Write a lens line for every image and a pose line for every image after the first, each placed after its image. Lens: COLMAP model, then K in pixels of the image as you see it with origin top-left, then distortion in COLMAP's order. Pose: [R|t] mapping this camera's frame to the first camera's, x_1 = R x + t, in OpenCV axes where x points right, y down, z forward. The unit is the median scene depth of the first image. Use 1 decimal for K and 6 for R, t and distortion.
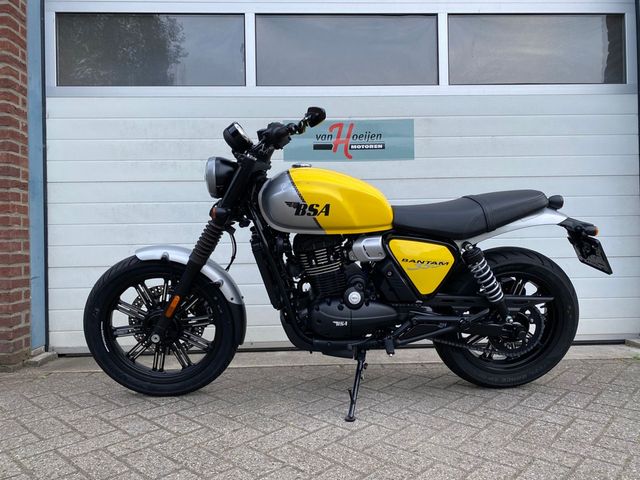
lens RADIAL K [[487.9, 0, 322.1], [0, 487.9, 238.5], [0, 0, 1]] dist [0.029784, -0.032061]
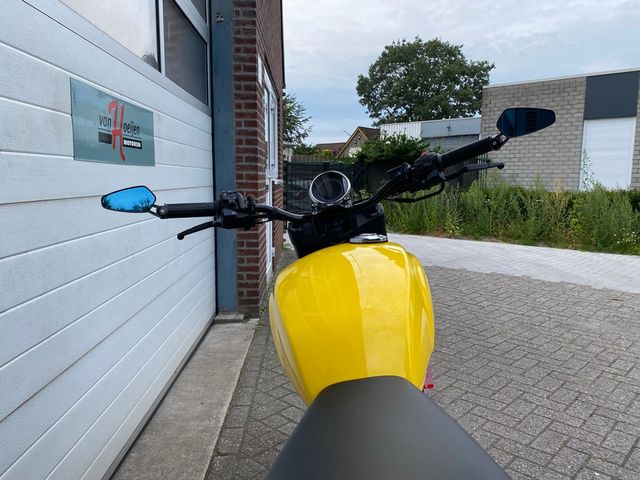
lens RADIAL K [[487.9, 0, 320.9], [0, 487.9, 240.1], [0, 0, 1]] dist [0.029784, -0.032061]
pose [[0.012558, -0.112204, 0.993606, -0.663764], [-0.013670, 0.993572, 0.112373, -0.152998], [-0.999828, -0.014993, 0.010944, 0.823548]]
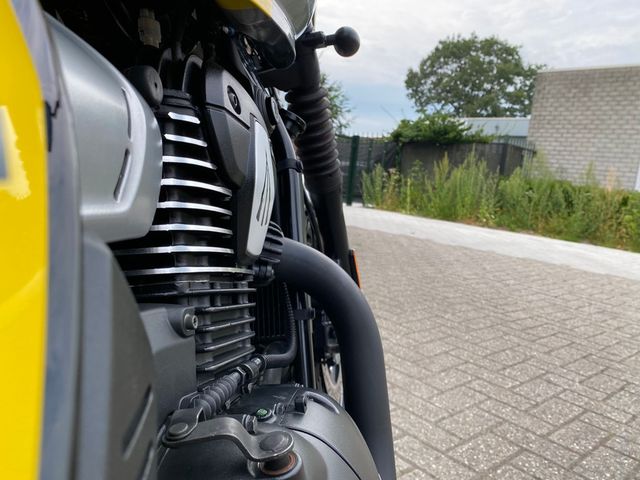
lens RADIAL K [[487.9, 0, 320.1], [0, 487.9, 240.4], [0, 0, 1]] dist [0.029784, -0.032061]
pose [[0.095126, -0.115177, 0.988780, -0.425806], [-0.105526, 0.986521, 0.125066, 0.013459], [-0.989856, -0.116239, 0.081689, 0.711773]]
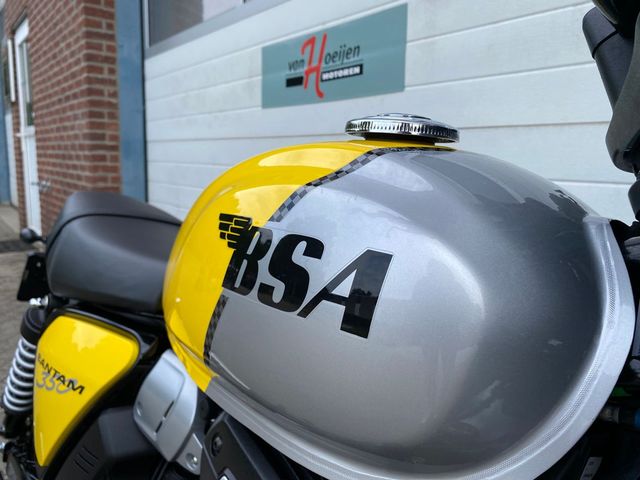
lens RADIAL K [[487.9, 0, 319.7], [0, 487.9, 233.6], [0, 0, 1]] dist [0.029784, -0.032061]
pose [[0.586229, 0.149100, -0.796307, 0.615448], [-0.027786, 0.986041, 0.164169, -0.111826], [0.809669, -0.074115, 0.582188, 0.724623]]
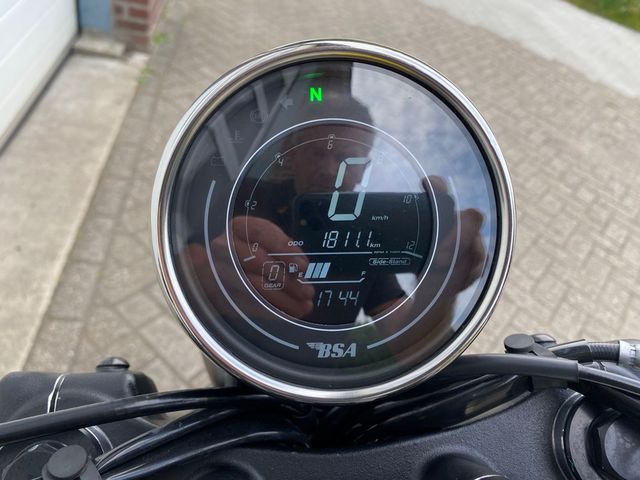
lens RADIAL K [[487.9, 0, 302.5], [0, 487.9, 240.3], [0, 0, 1]] dist [0.029784, -0.032061]
pose [[-0.028344, -0.666638, 0.744842, -0.204537], [-0.232262, 0.729140, 0.643747, -0.177519], [-0.972240, -0.154752, -0.175501, 0.839862]]
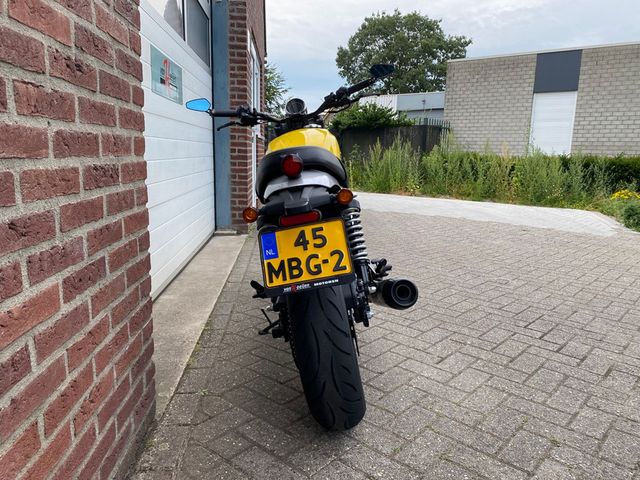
lens RADIAL K [[487.9, 0, 322.4], [0, 487.9, 245.3], [0, 0, 1]] dist [0.029784, -0.032061]
pose [[-0.031444, -0.172968, 0.984425, -1.149125], [-0.030050, 0.984631, 0.172044, -0.050911], [-0.999054, -0.024172, -0.036158, 0.795873]]
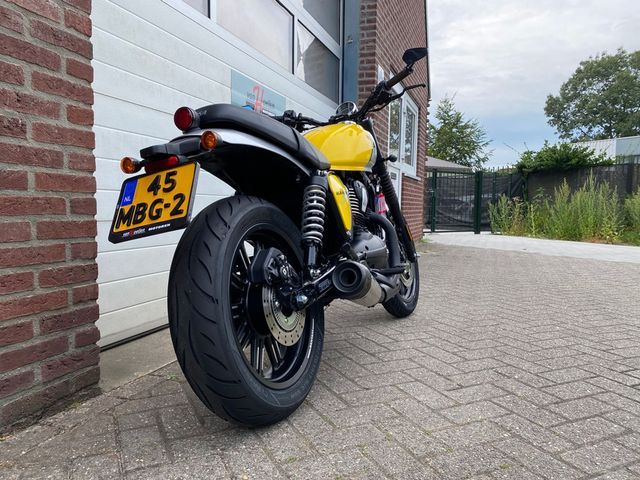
lens RADIAL K [[487.9, 0, 321.8], [0, 487.9, 245.9], [0, 0, 1]] dist [0.029784, -0.032061]
pose [[0.371218, -0.055263, 0.926900, -1.044626], [-0.022597, 0.997394, 0.068516, 0.041007], [-0.928271, -0.046380, 0.369001, 0.512068]]
